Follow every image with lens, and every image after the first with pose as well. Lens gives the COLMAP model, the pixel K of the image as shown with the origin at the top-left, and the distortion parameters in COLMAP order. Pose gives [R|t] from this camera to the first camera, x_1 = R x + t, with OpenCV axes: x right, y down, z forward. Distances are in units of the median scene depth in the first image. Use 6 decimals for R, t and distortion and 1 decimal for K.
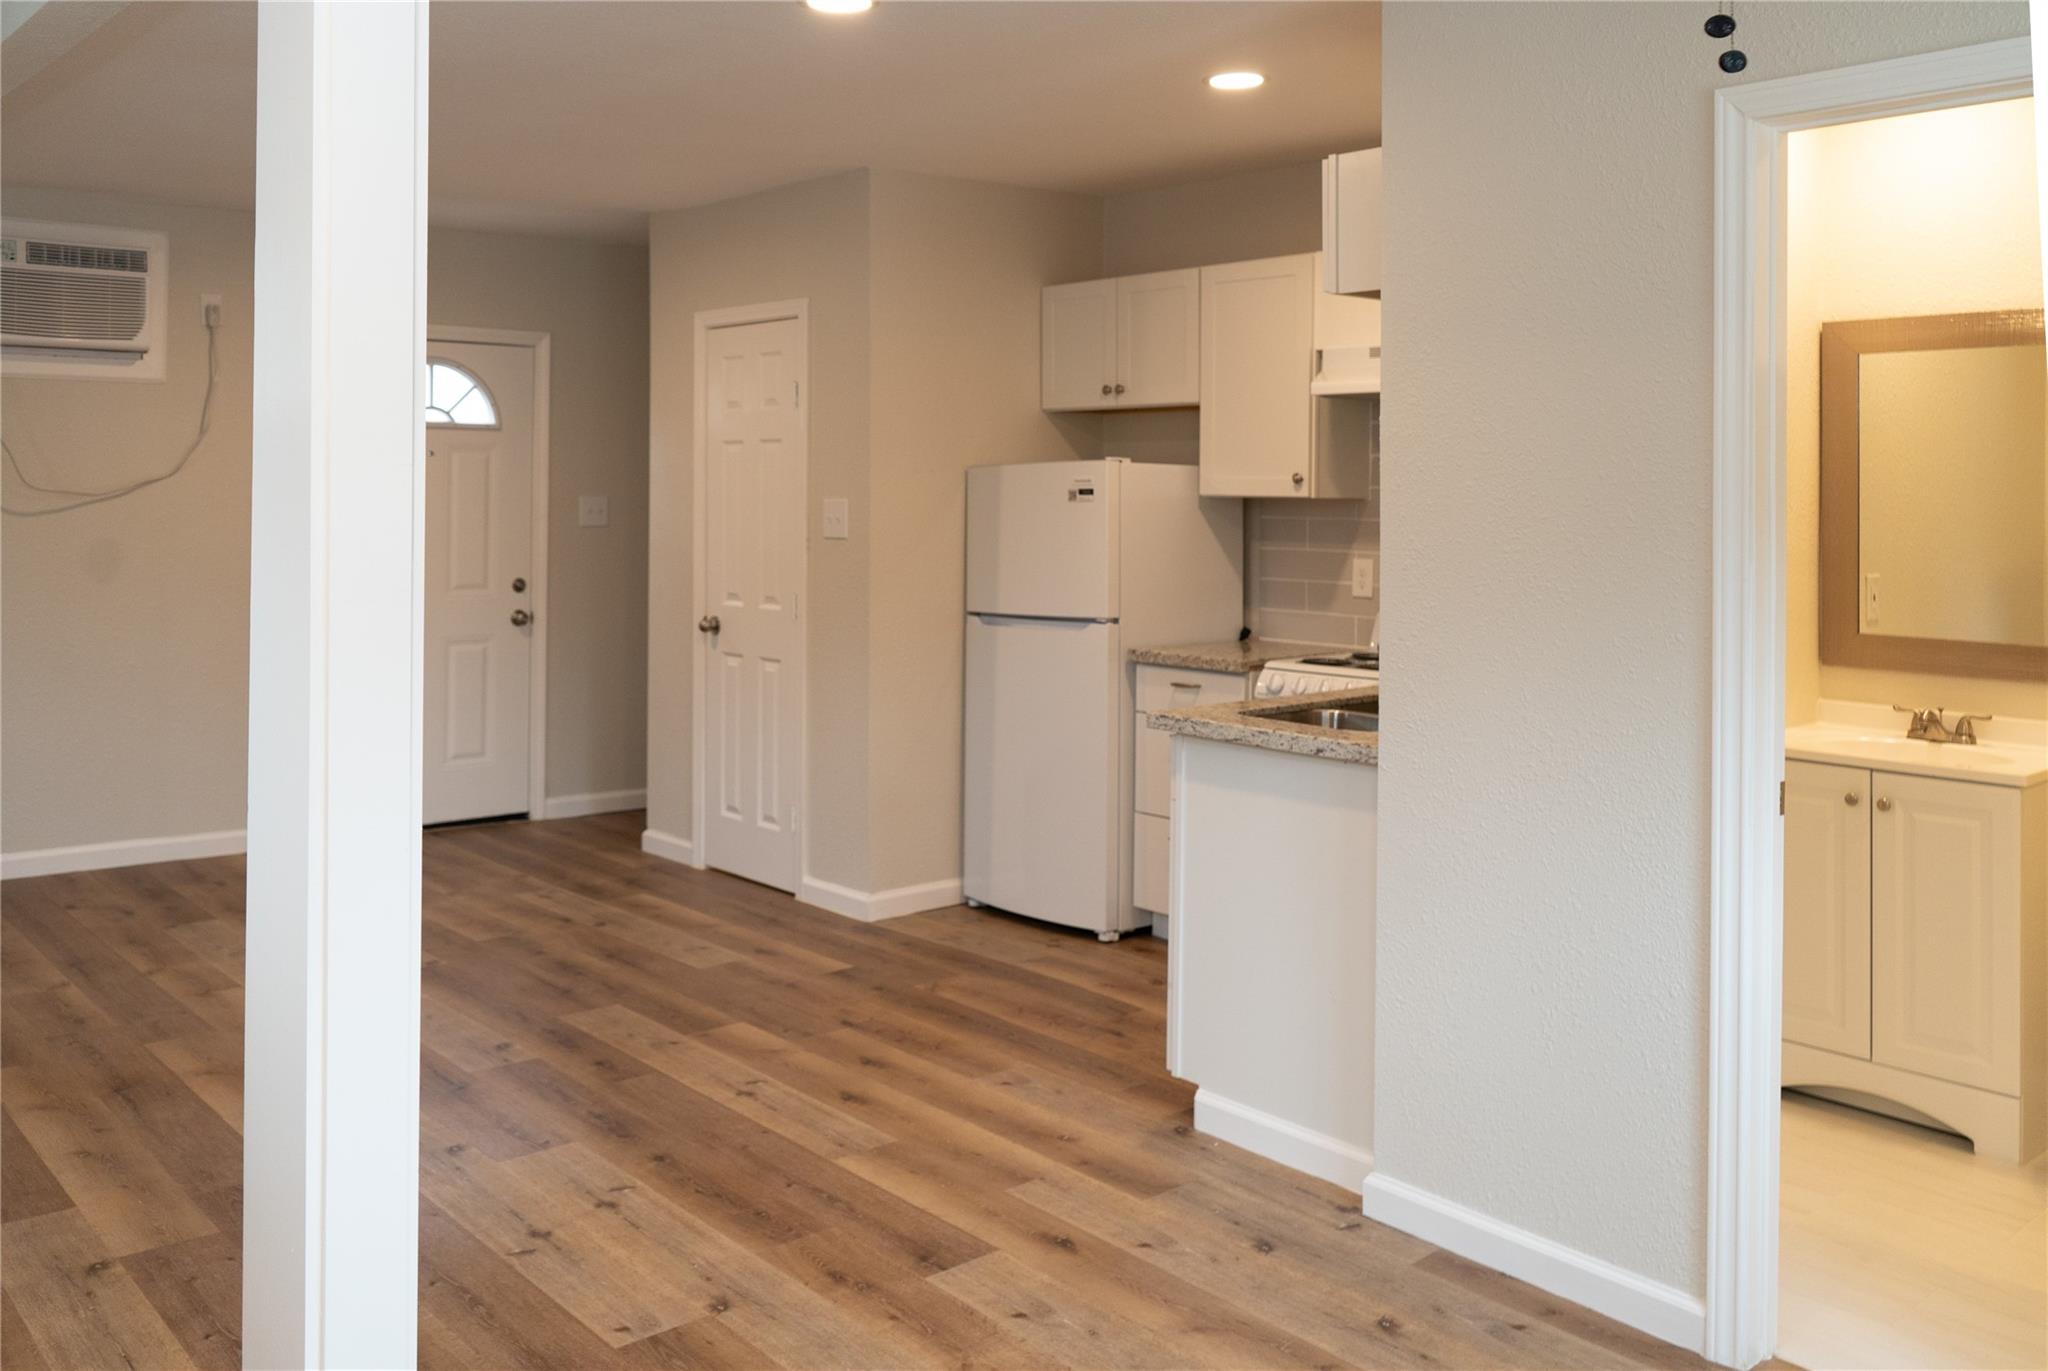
lens RADIAL K [[1706.0, 0, 1002.9], [0, 1706.0, 475.3], [0, 0, 1]] dist [-0.003256, 0.007428]
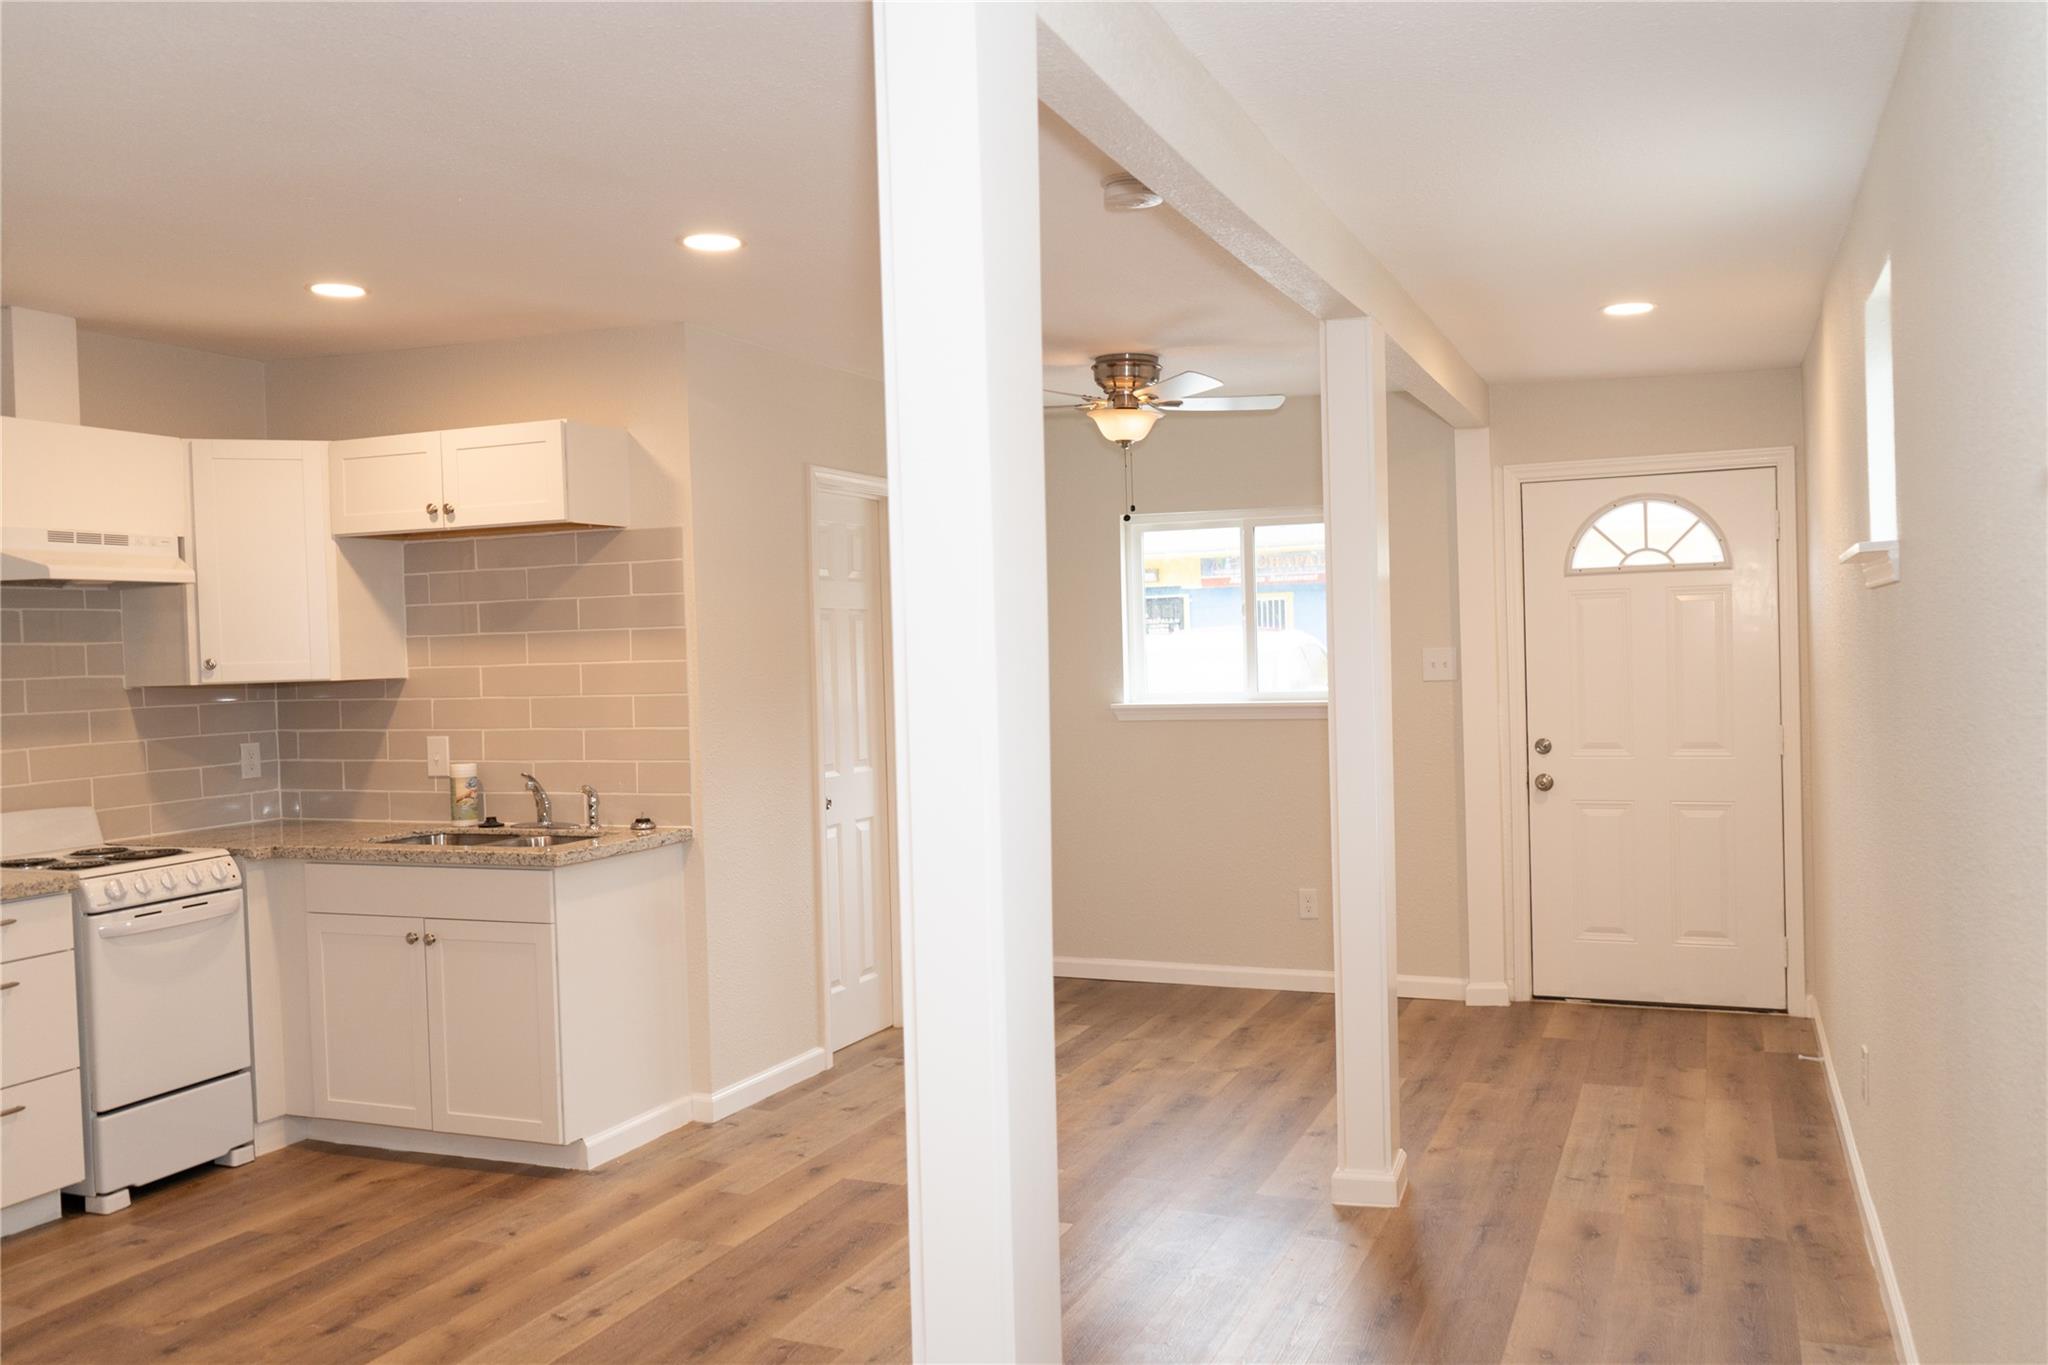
lens RADIAL K [[1647.7, 0, 1024.0], [0, 1647.7, 682.5], [0, 0, 1]] dist [-0.009530, 0.000556]
pose [[-0.438221, -0.016292, 0.898720, -1.186037], [0.021183, 0.999371, 0.028445, -0.006955], [-0.898618, 0.031503, -0.437600, 1.306049]]
